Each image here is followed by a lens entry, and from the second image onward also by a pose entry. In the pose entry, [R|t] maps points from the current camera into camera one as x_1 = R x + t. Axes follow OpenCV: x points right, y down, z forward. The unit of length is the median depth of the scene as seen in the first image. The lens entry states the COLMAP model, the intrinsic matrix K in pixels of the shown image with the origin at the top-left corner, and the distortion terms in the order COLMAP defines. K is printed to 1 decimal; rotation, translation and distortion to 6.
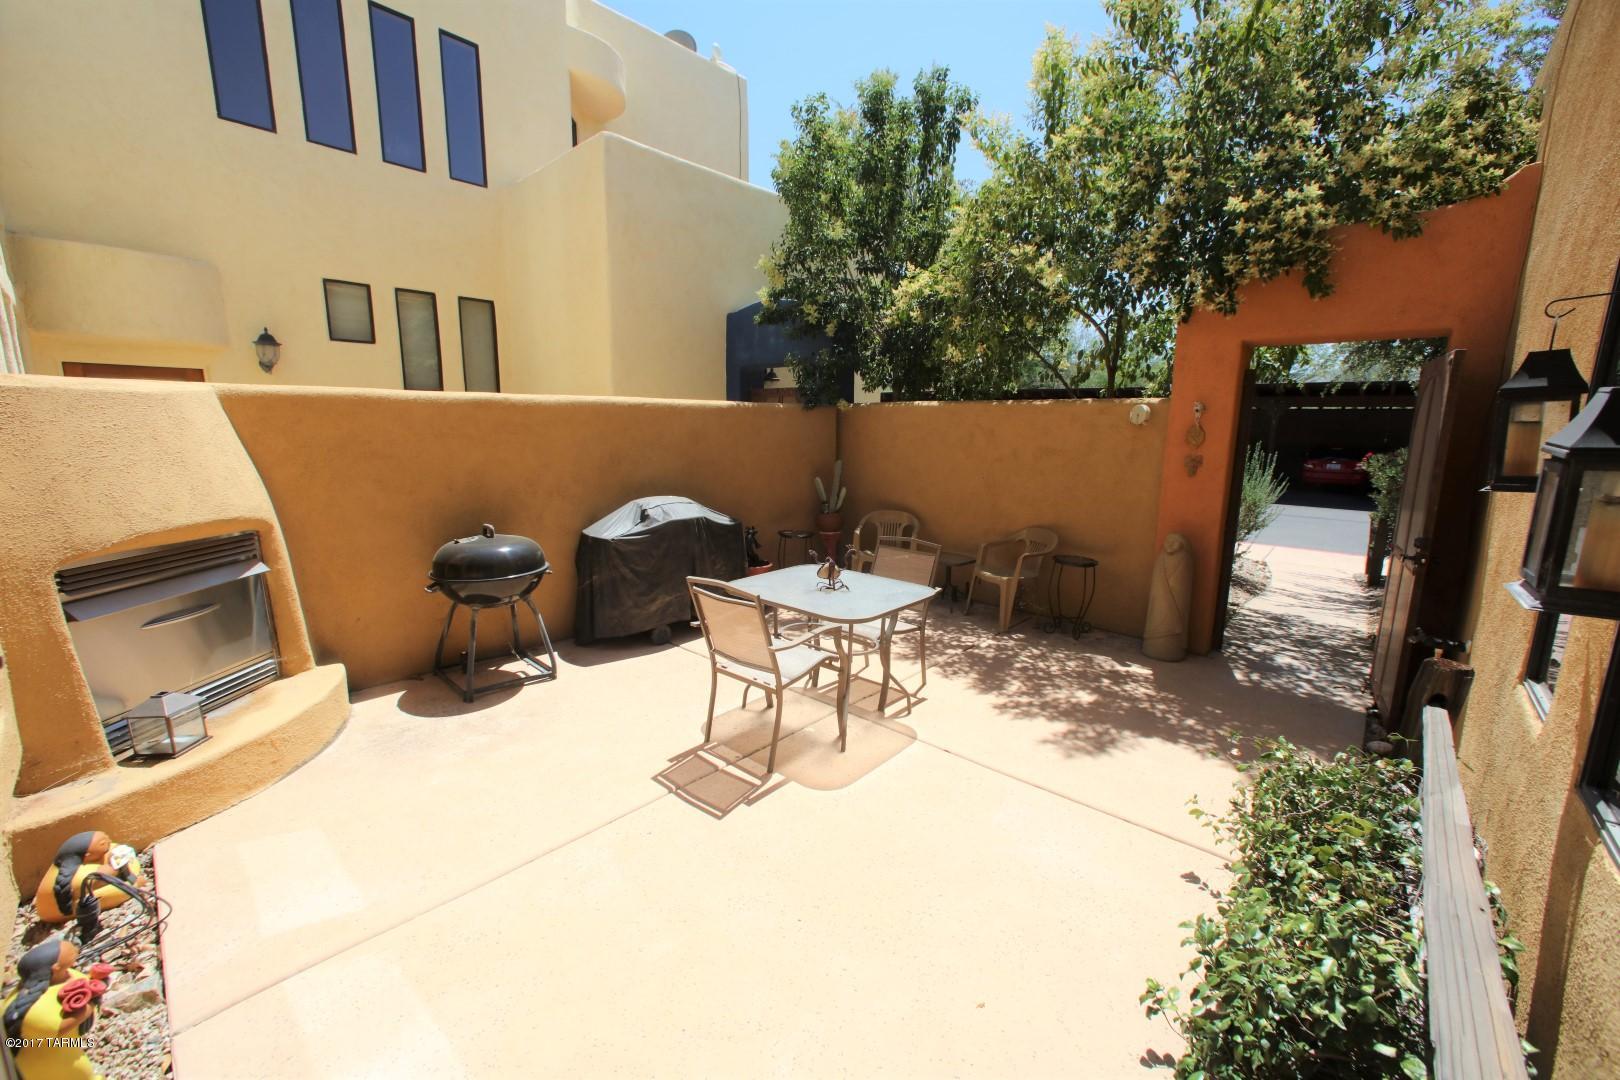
lens RADIAL K [[640.3, 0, 812.7], [0, 640.3, 542.0], [0, 0, 1]] dist [-0.036402, 0.012986]
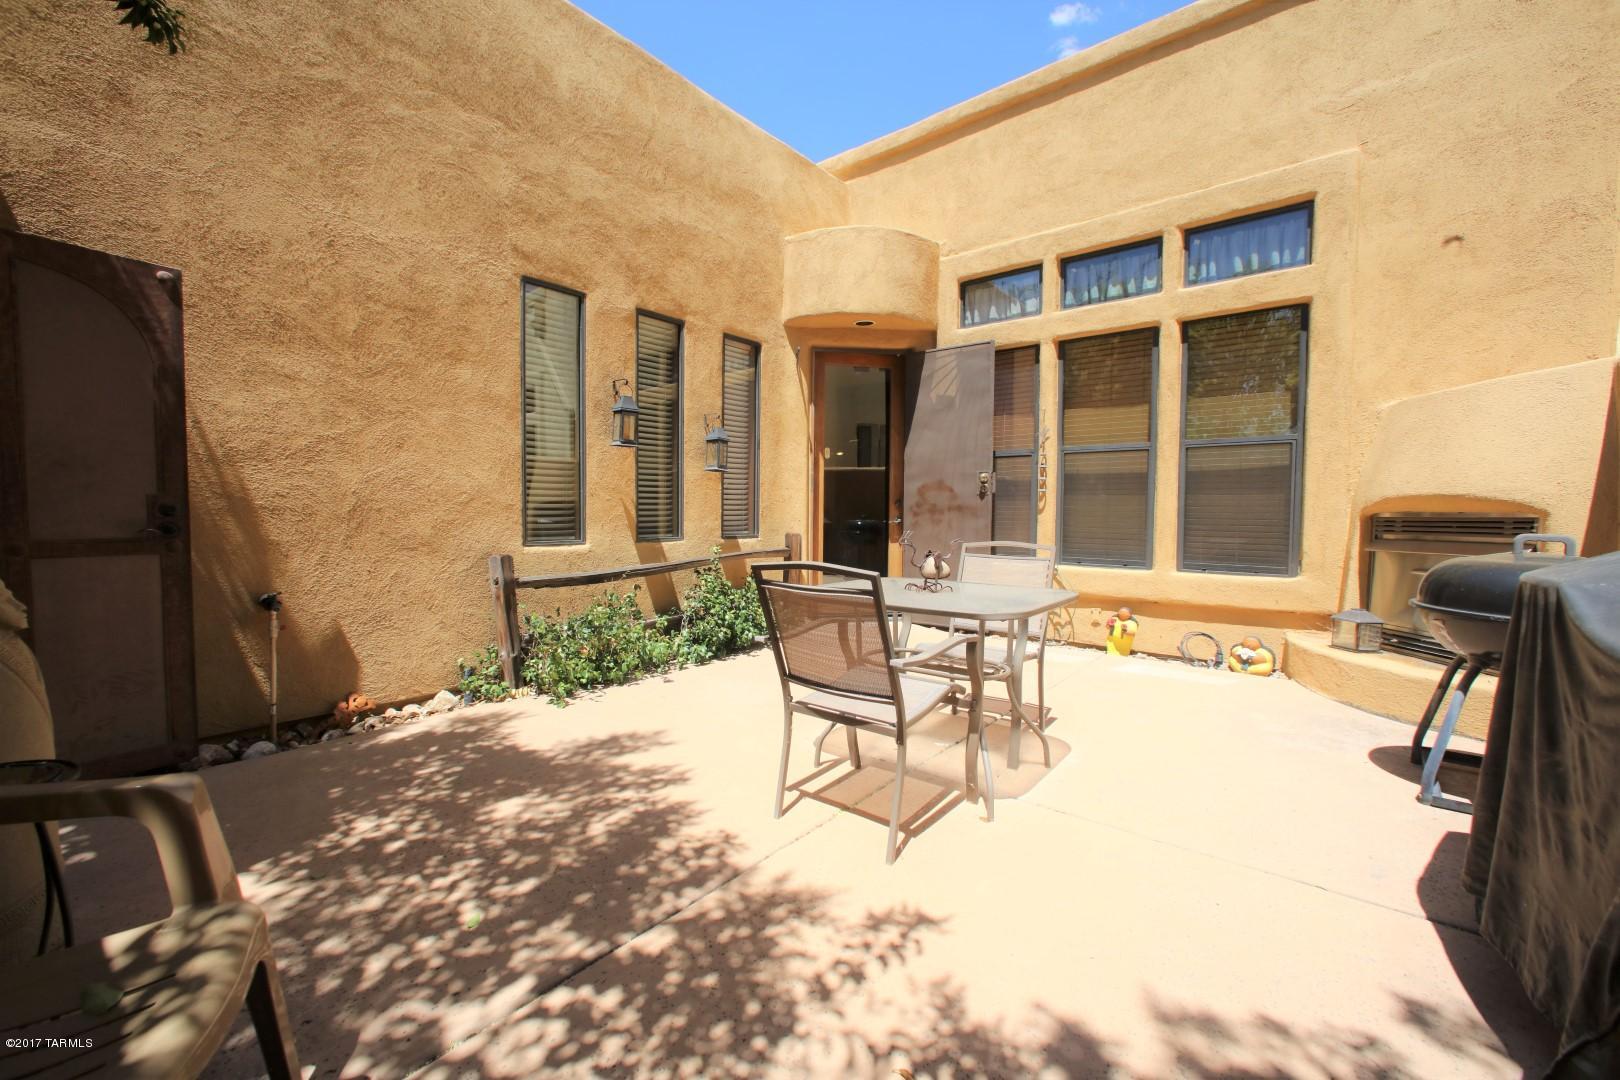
lens RADIAL K [[640.3, 0, 812.7], [0, 640.3, 542.0], [0, 0, 1]] dist [-0.036402, 0.012986]
pose [[-0.998496, -0.015429, -0.052608, 0.160336], [-0.027132, 0.972900, 0.229627, -0.116041], [0.047639, 0.230709, -0.971856, 1.325744]]
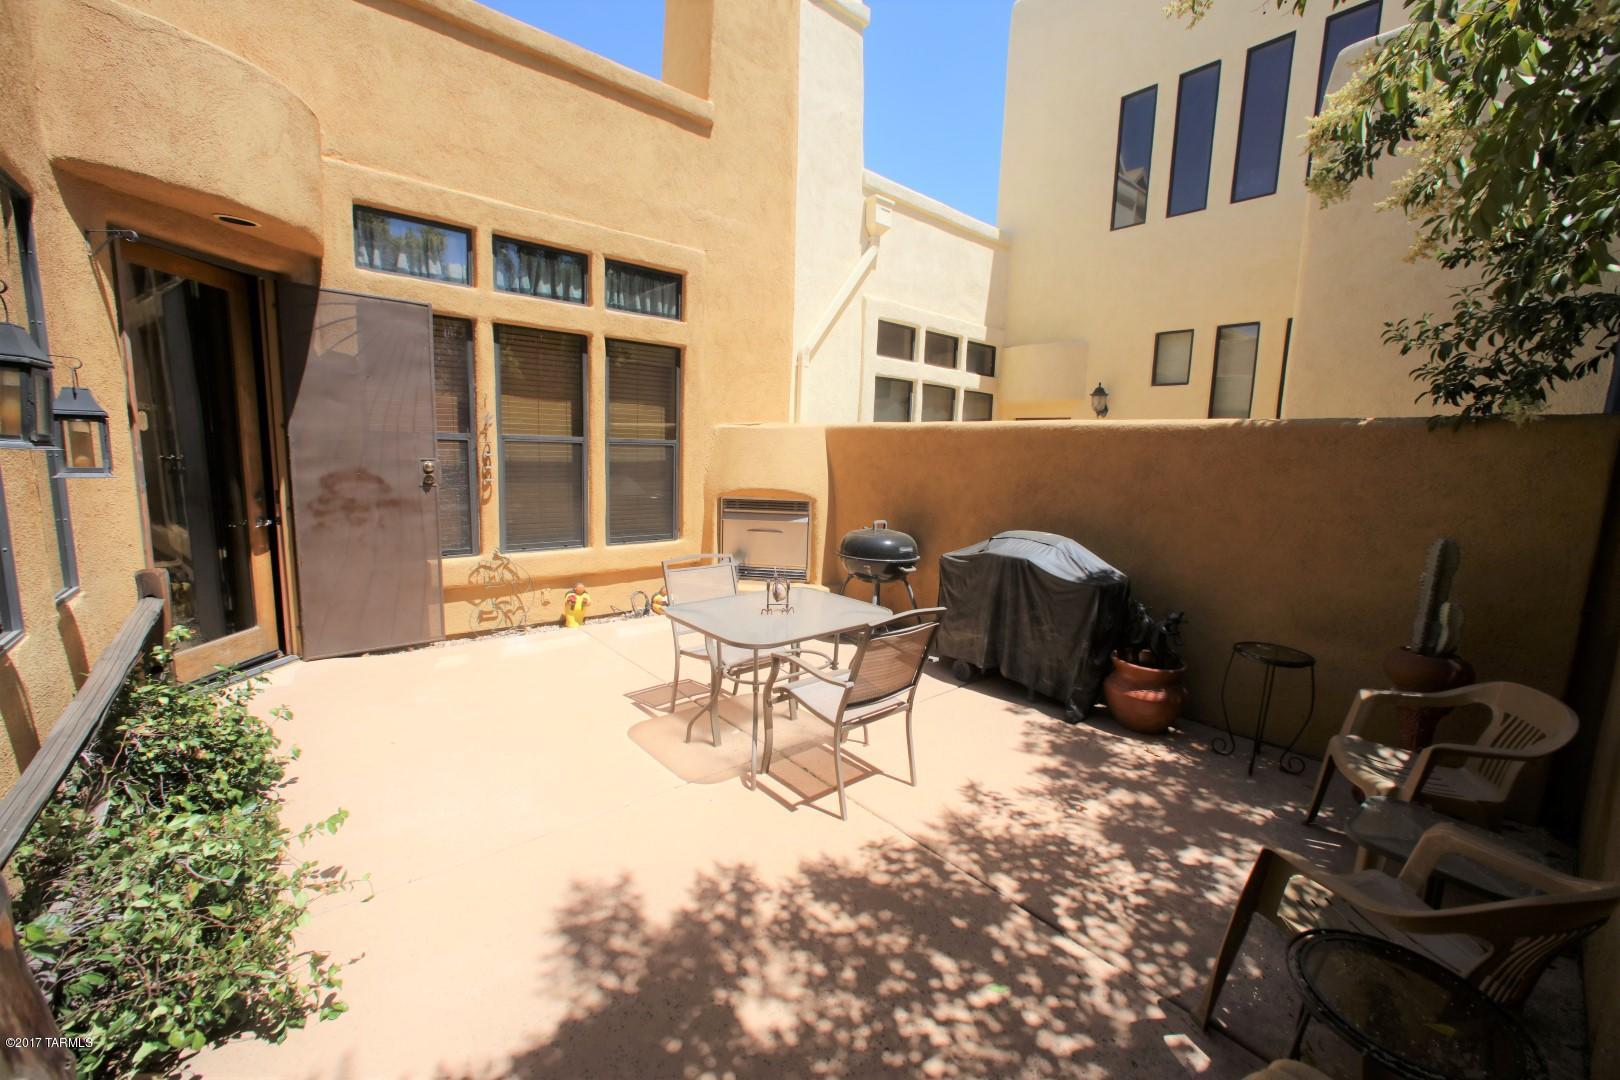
lens RADIAL K [[640.3, 0, 812.7], [0, 640.3, 542.0], [0, 0, 1]] dist [-0.036402, 0.012986]
pose [[-0.123500, 0.126174, -0.984290, 0.716637], [-0.213933, 0.965175, 0.150566, -0.134775], [0.969010, 0.229167, -0.092207, 0.868367]]
